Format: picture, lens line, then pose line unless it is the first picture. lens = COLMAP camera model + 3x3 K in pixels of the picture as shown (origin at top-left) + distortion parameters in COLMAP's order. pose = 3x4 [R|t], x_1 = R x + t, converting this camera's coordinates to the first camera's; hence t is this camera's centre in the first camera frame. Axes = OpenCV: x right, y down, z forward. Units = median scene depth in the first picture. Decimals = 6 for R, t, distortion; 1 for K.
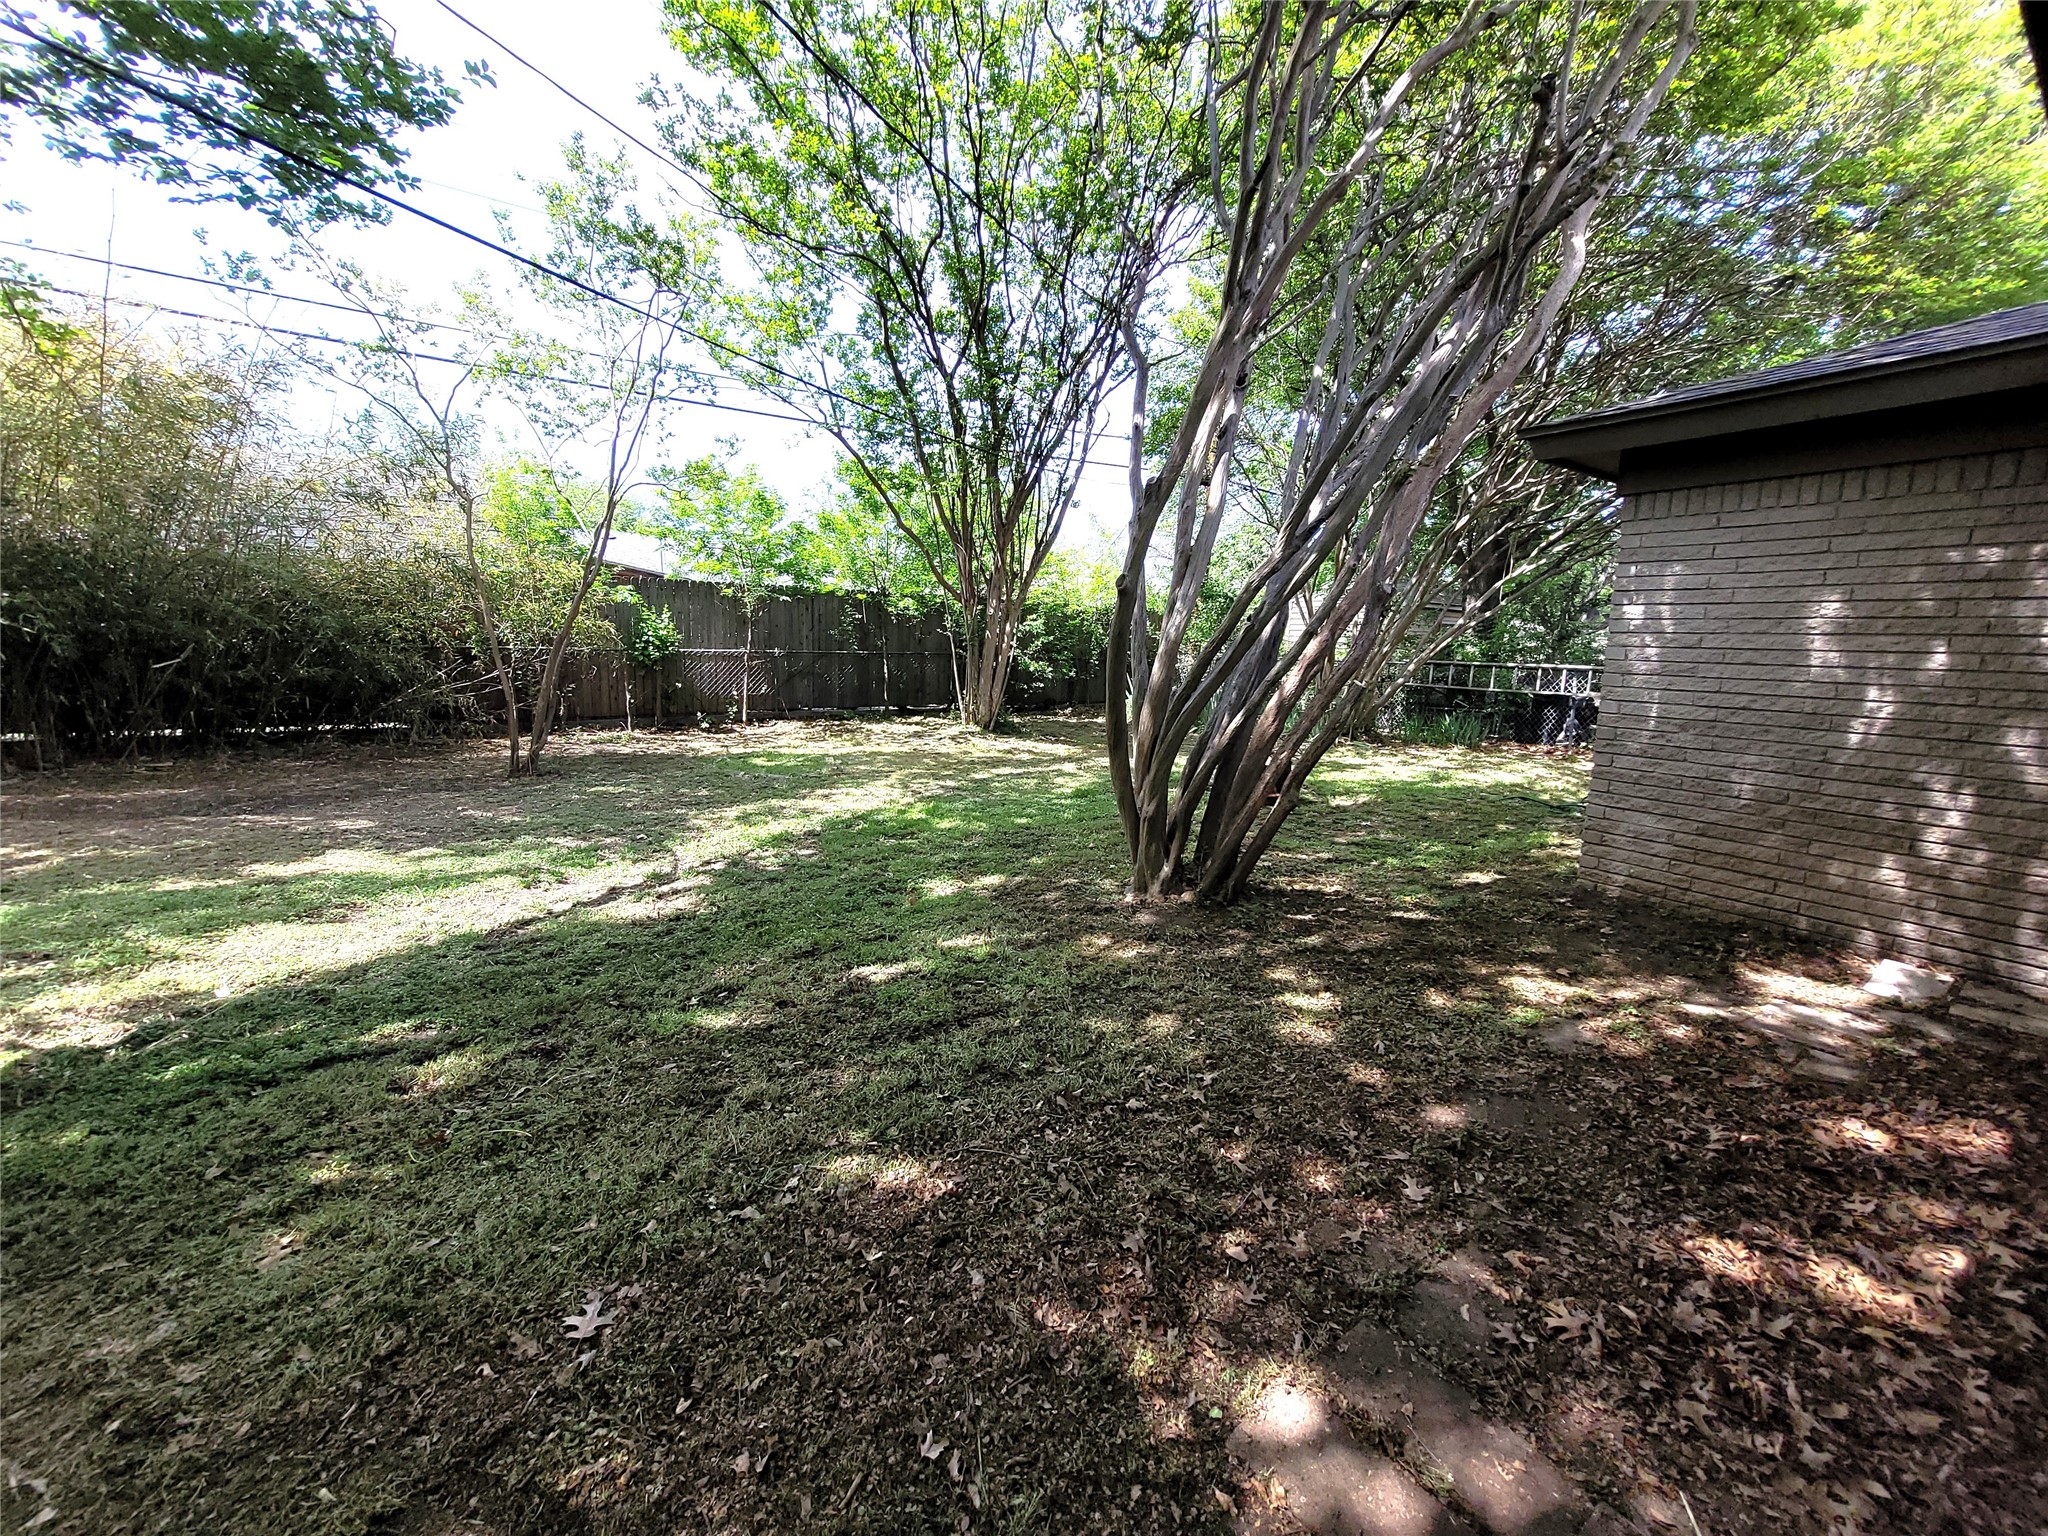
lens RADIAL K [[804.5, 0, 1043.8], [0, 804.5, 754.7], [0, 0, 1]] dist [-0.000702, -0.000136]
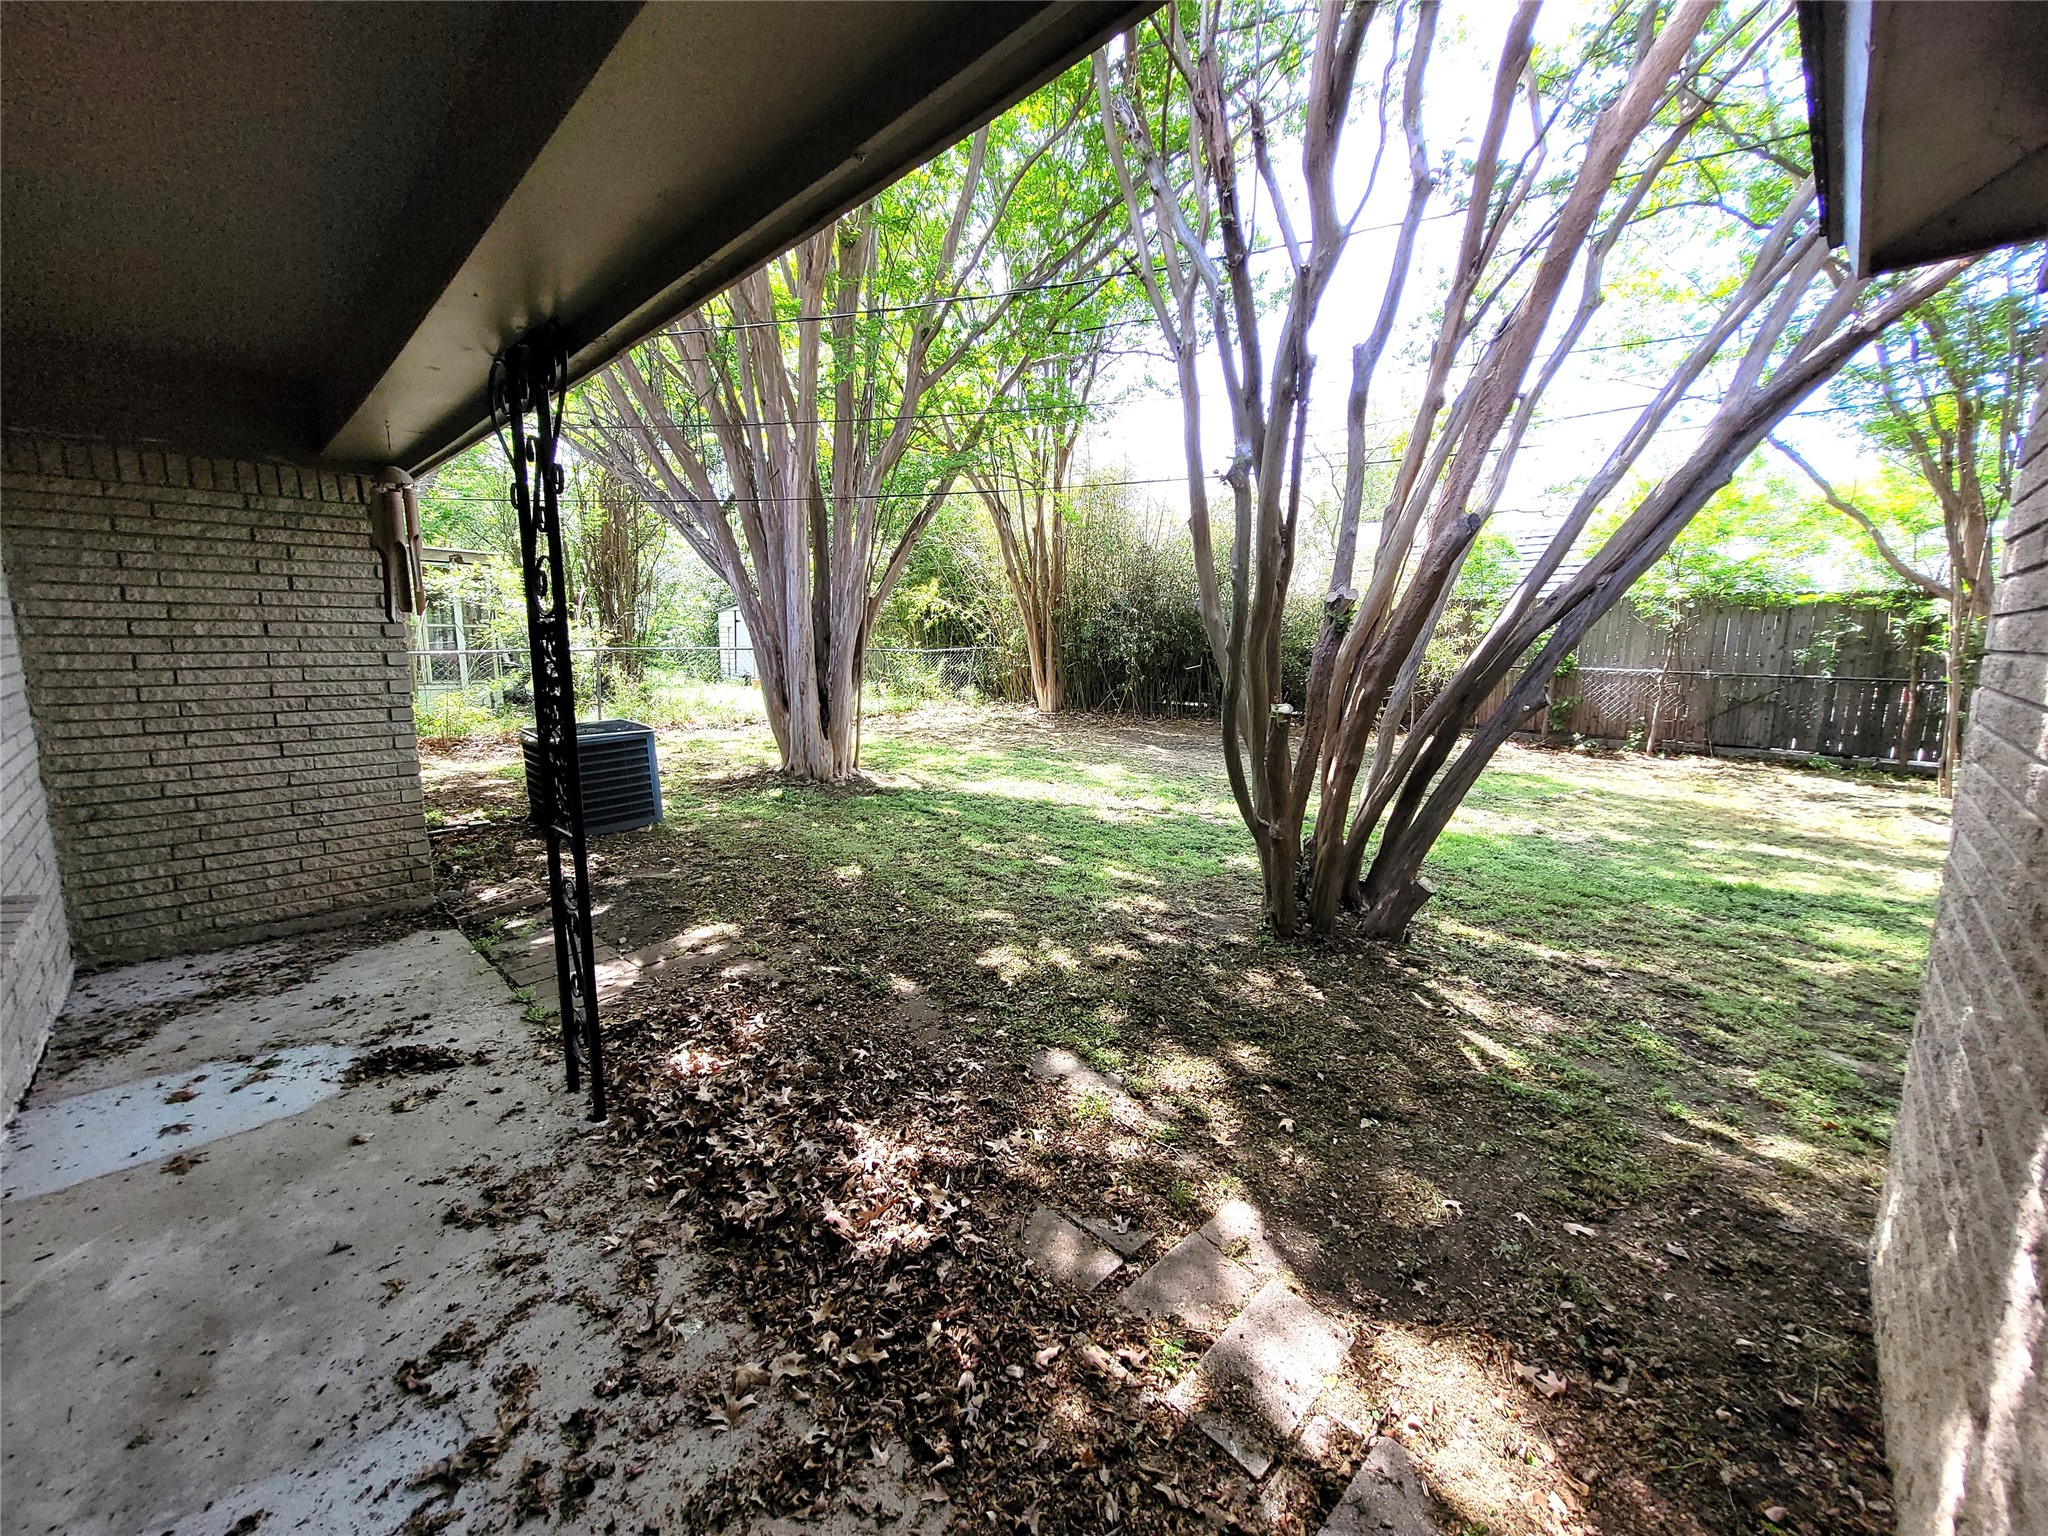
lens RADIAL K [[804.5, 0, 1043.8], [0, 804.5, 754.7], [0, 0, 1]] dist [-0.000702, -0.000136]
pose [[0.182086, 0.127908, -0.974928, 1.333792], [-0.149364, 0.983595, 0.101148, -0.099046], [0.971872, 0.127201, 0.198204, 0.637364]]
